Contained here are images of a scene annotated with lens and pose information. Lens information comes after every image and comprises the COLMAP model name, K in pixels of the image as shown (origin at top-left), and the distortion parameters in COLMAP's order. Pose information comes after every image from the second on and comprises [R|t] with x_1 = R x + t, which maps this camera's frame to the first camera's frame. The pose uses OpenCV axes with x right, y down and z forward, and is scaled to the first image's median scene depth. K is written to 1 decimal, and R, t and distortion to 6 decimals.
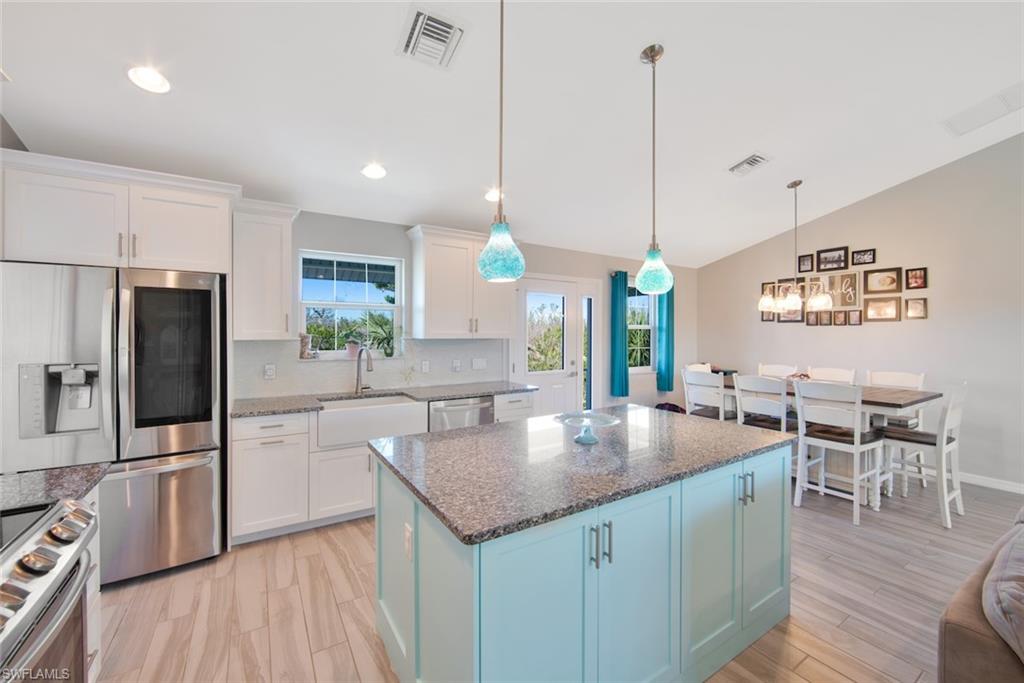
lens RADIAL K [[409.6, 0, 519.1], [0, 409.6, 335.7], [0, 0, 1]] dist [-0.007206, 0.001697]
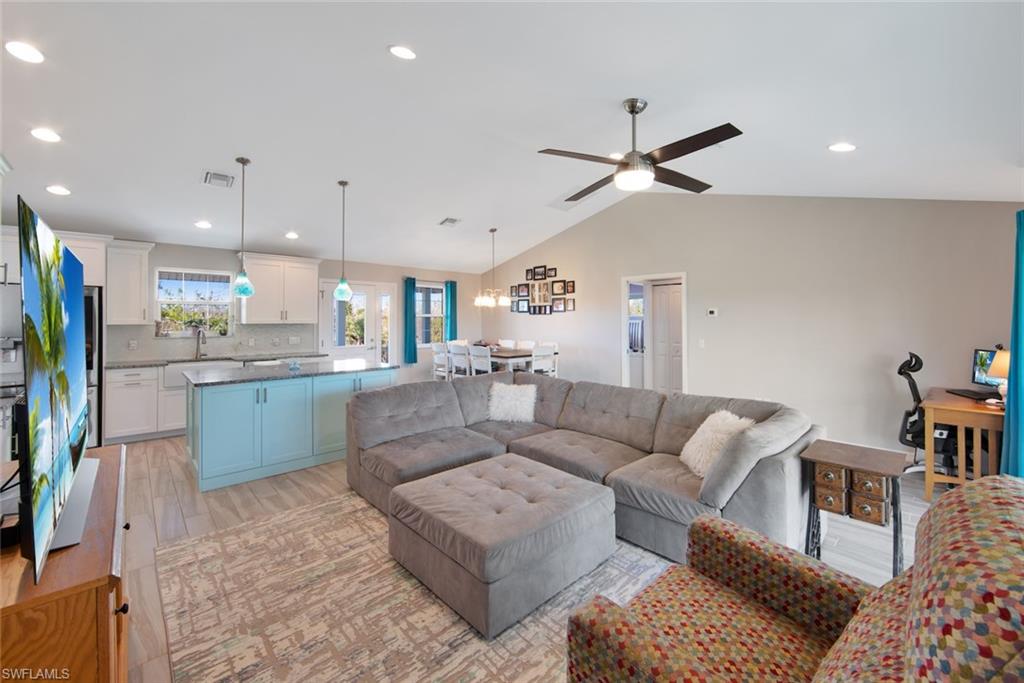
lens RADIAL K [[409.6, 0, 509.8], [0, 409.6, 318.0], [0, 0, 1]] dist [-0.007206, 0.001697]
pose [[0.984279, -0.002007, 0.176611, 0.406752], [0.003880, 0.999940, -0.010261, 0.004638], [-0.176580, 0.010785, 0.984227, -0.602992]]
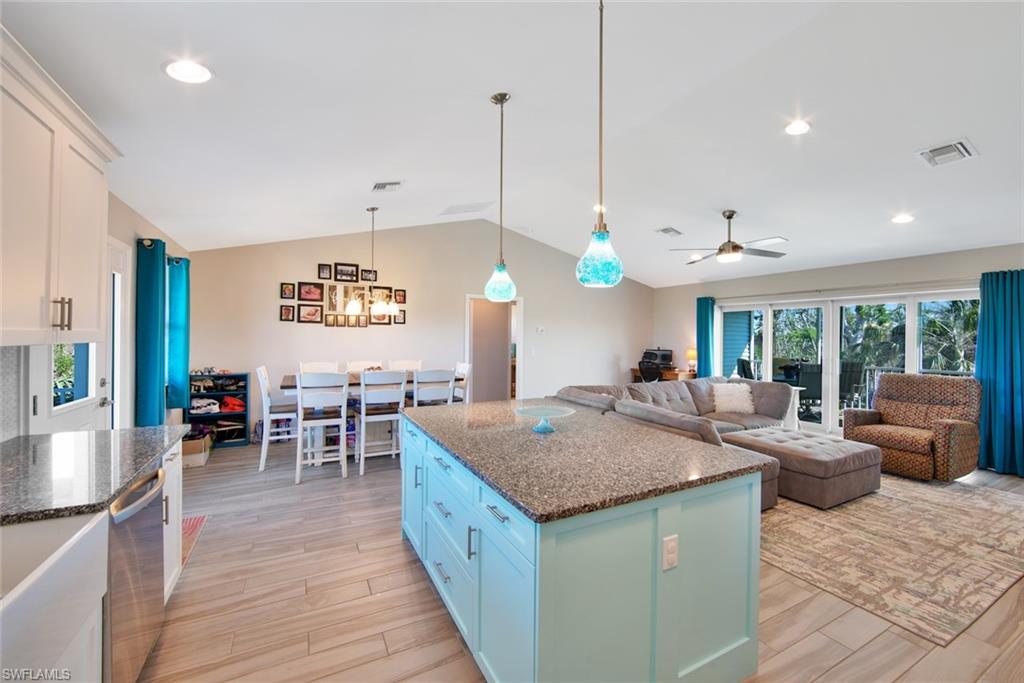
lens RADIAL K [[409.6, 0, 502.0], [0, 409.6, 335.7], [0, 0, 1]] dist [-0.007206, 0.001697]
pose [[0.110819, -0.002945, 0.993836, -0.437654], [-0.003907, 0.999987, 0.003398, -0.004506], [-0.993833, -0.004259, 0.110806, 0.440987]]
